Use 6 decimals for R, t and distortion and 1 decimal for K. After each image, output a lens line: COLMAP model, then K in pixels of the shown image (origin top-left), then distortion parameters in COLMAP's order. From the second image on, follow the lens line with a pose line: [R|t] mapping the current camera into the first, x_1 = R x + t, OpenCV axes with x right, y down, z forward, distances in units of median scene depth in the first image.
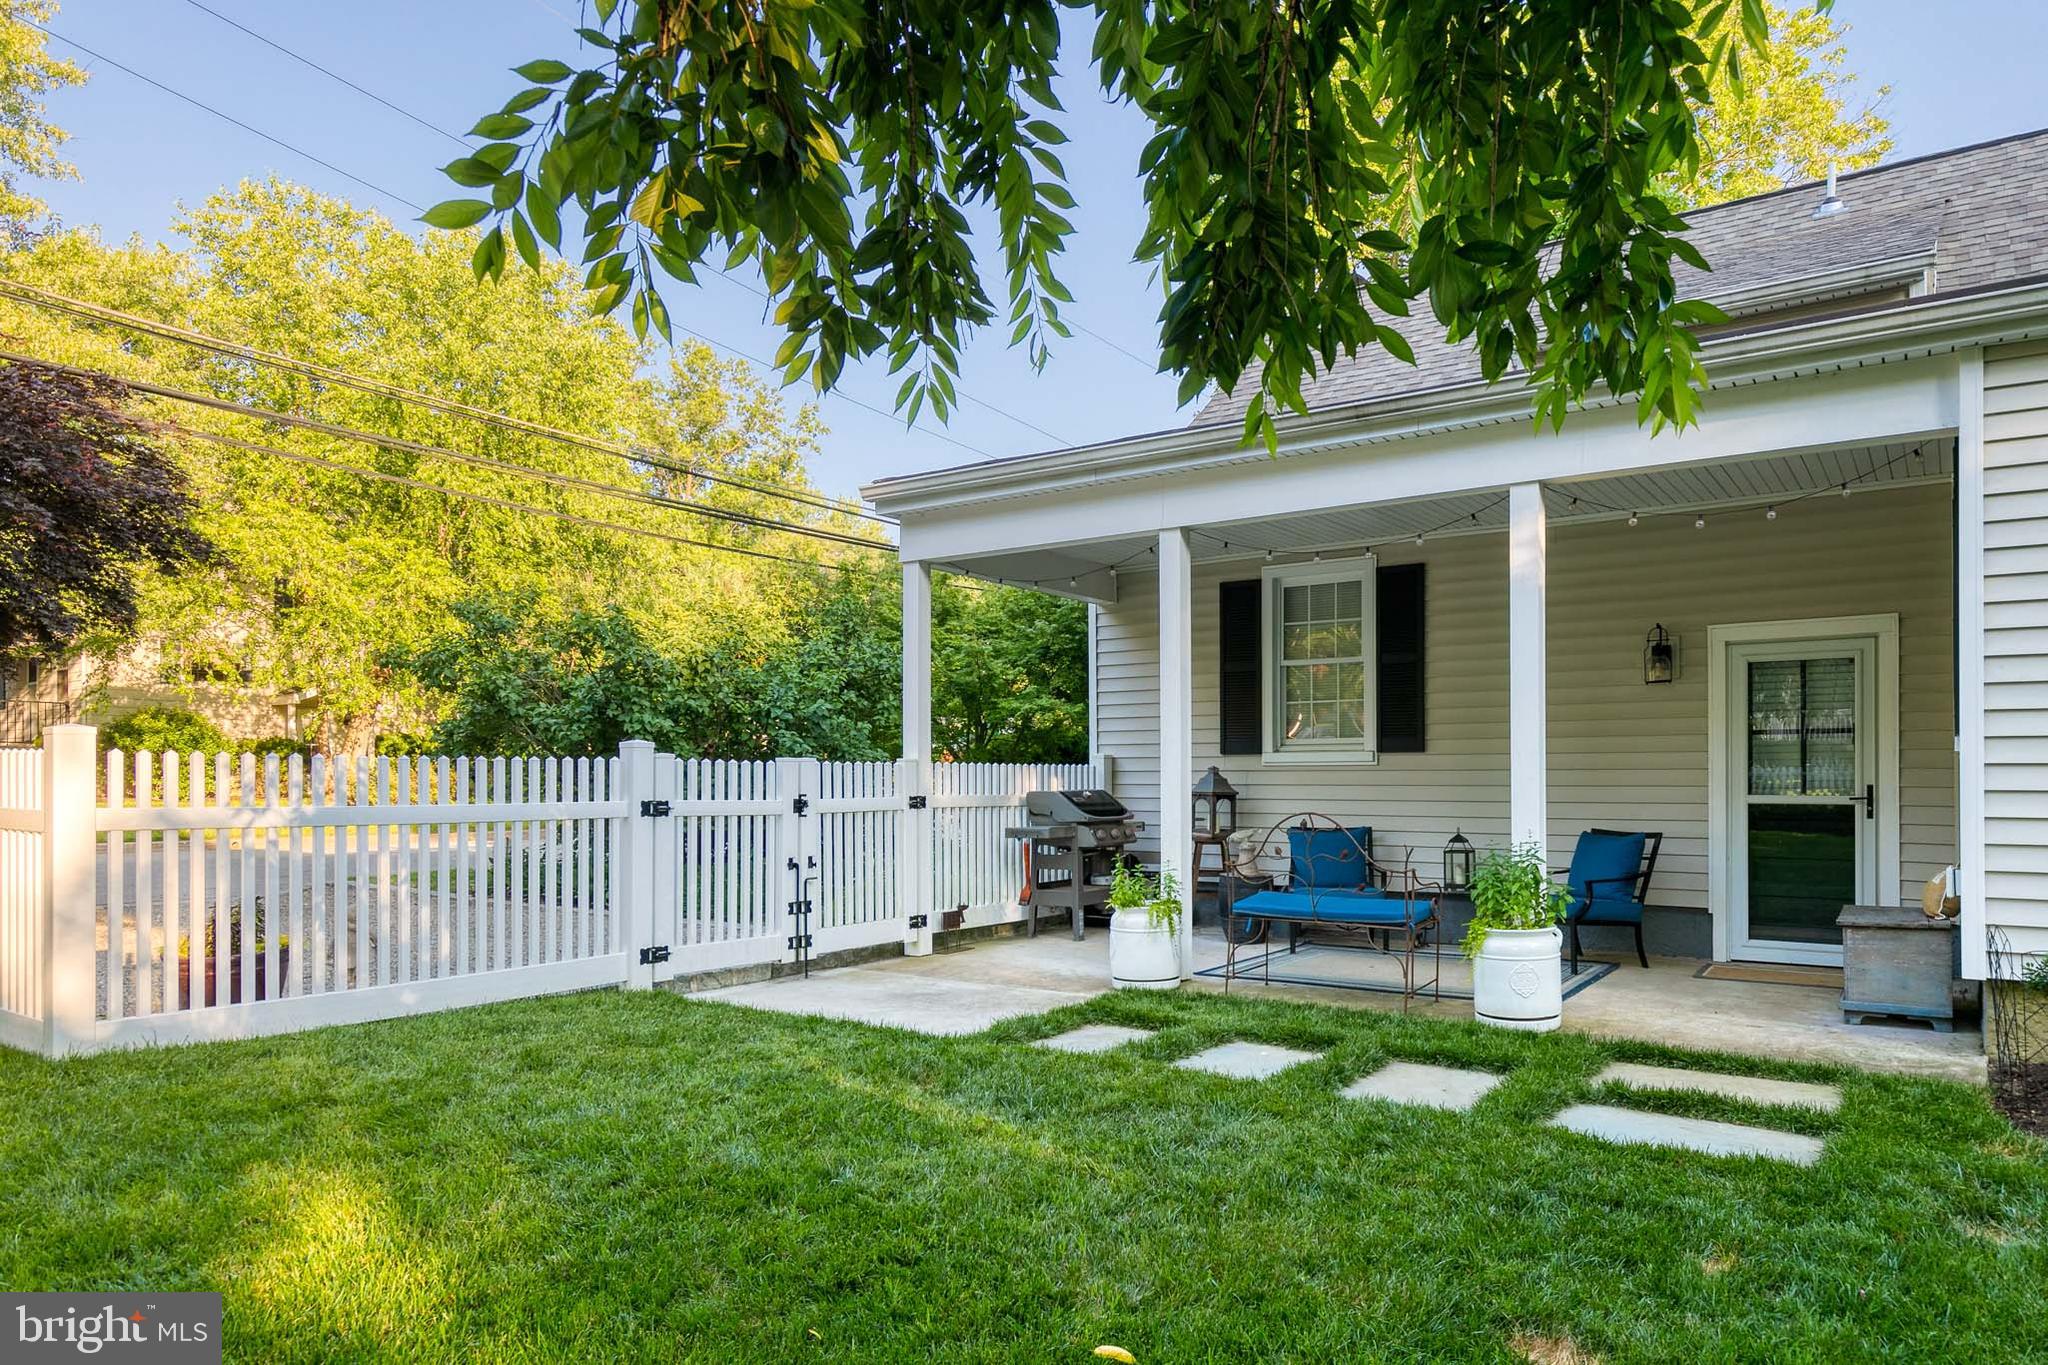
lens RADIAL K [[1241.5, 0, 1134.6], [0, 1241.5, 777.3], [0, 0, 1]] dist [0.002187, 0.000358]
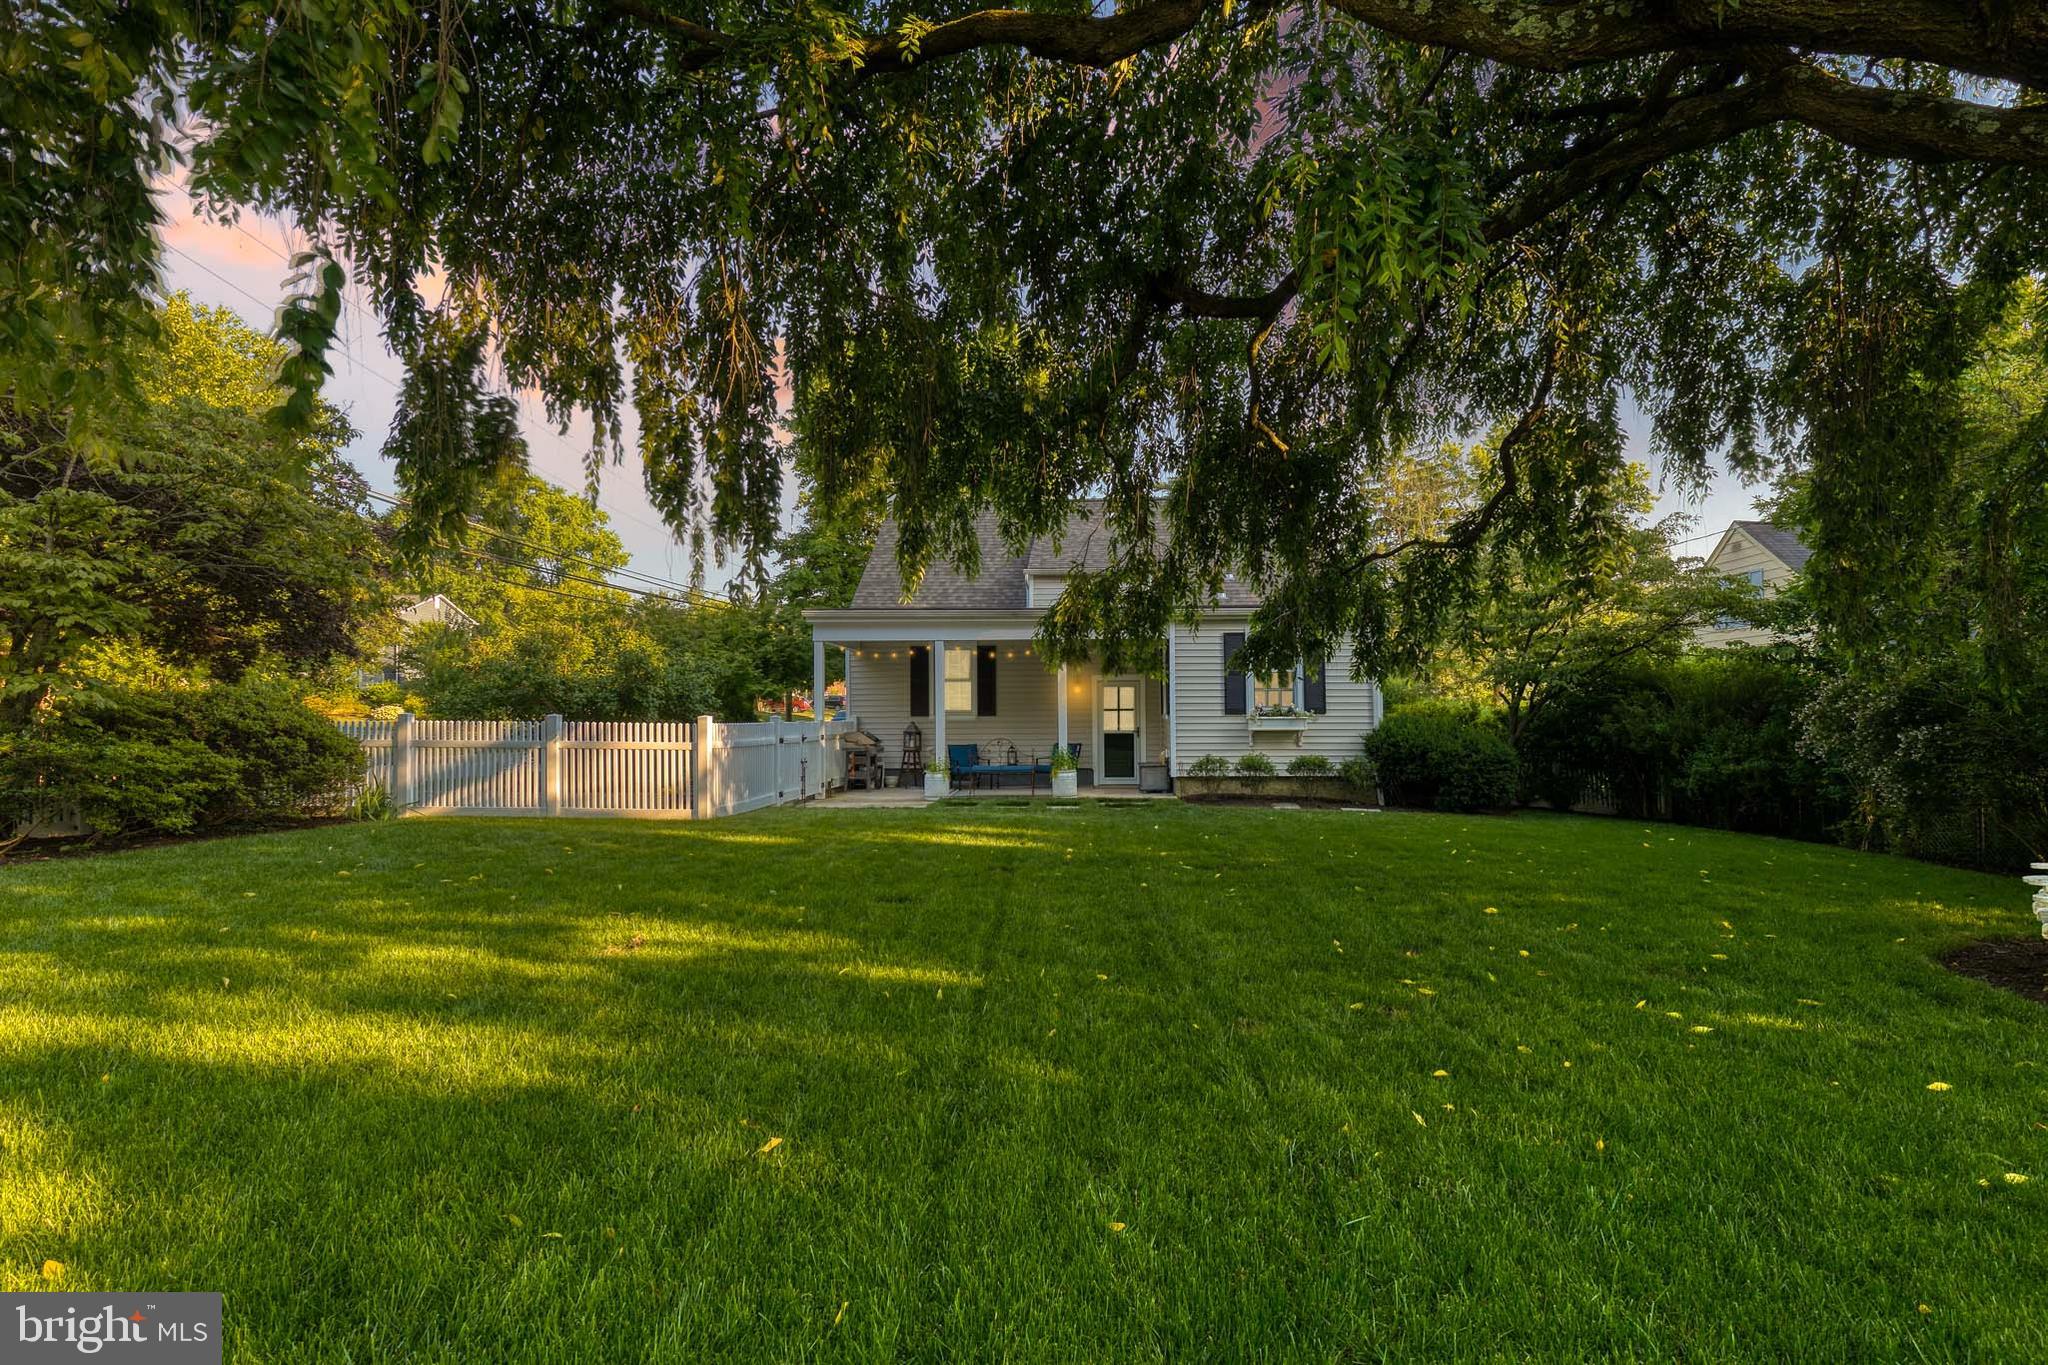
lens RADIAL K [[926.7, 0, 1039.8], [0, 926.7, 666.1], [0, 0, 1]] dist [0.002838, 0.000090]
pose [[0.869375, 0.022358, 0.493646, -0.777835], [0.003899, 0.998634, -0.052096, -0.026224], [-0.494137, 0.047215, 0.868101, -0.916356]]
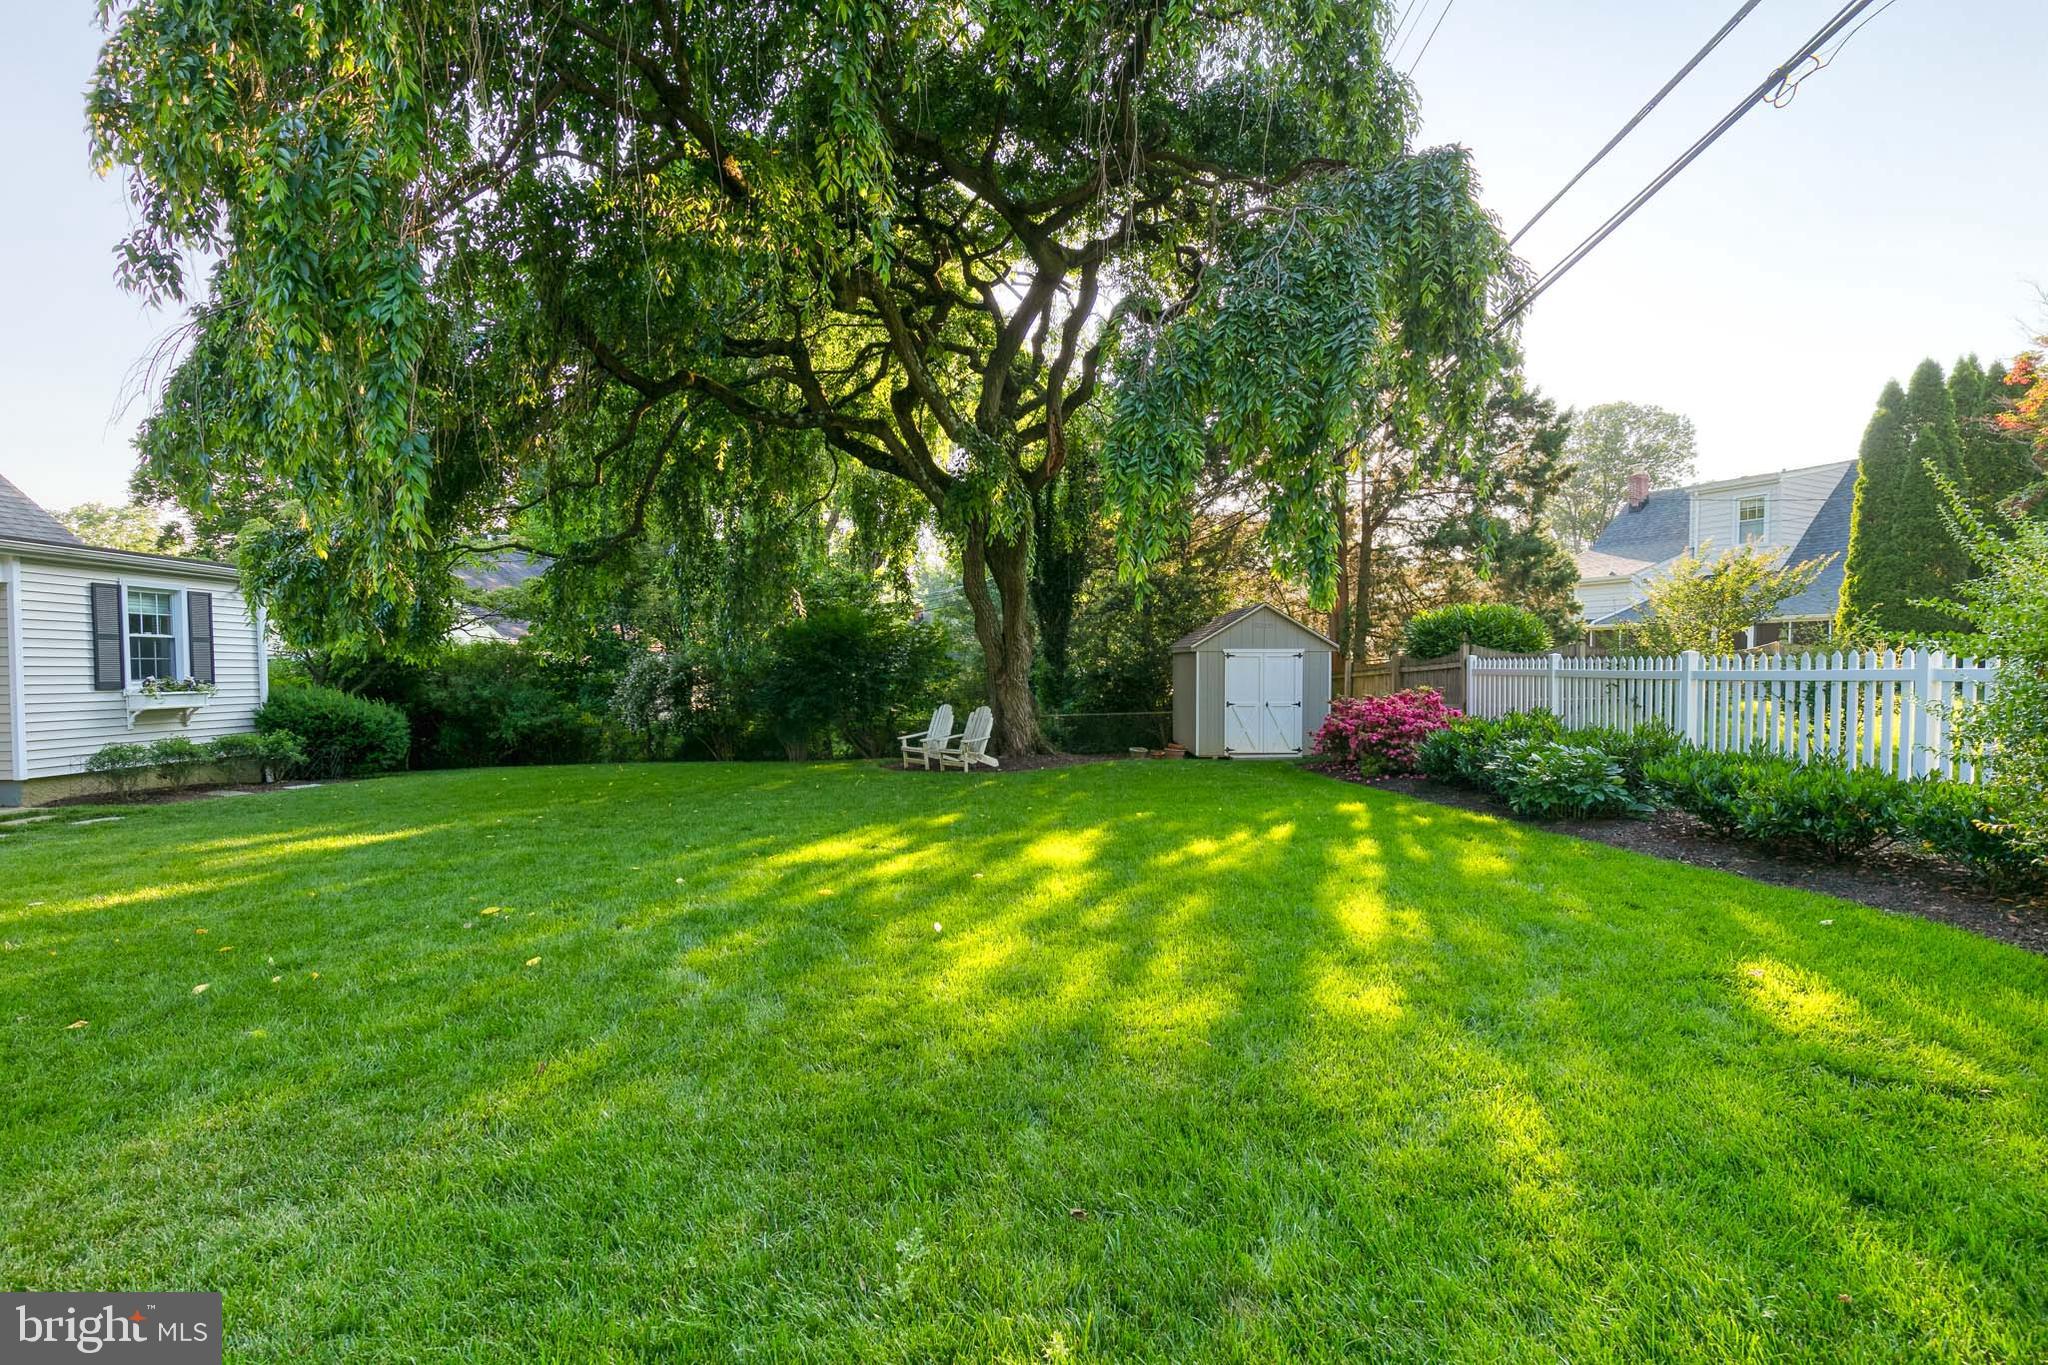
lens RADIAL K [[924.3, 0, 1046.8], [0, 924.3, 692.8], [0, 0, 1]] dist [0.002801, 0.000375]
pose [[-0.535308, -0.018351, 0.844457, -1.566062], [0.005233, 0.999673, 0.025042, -0.050593], [-0.844640, 0.017824, -0.535037, 0.104756]]
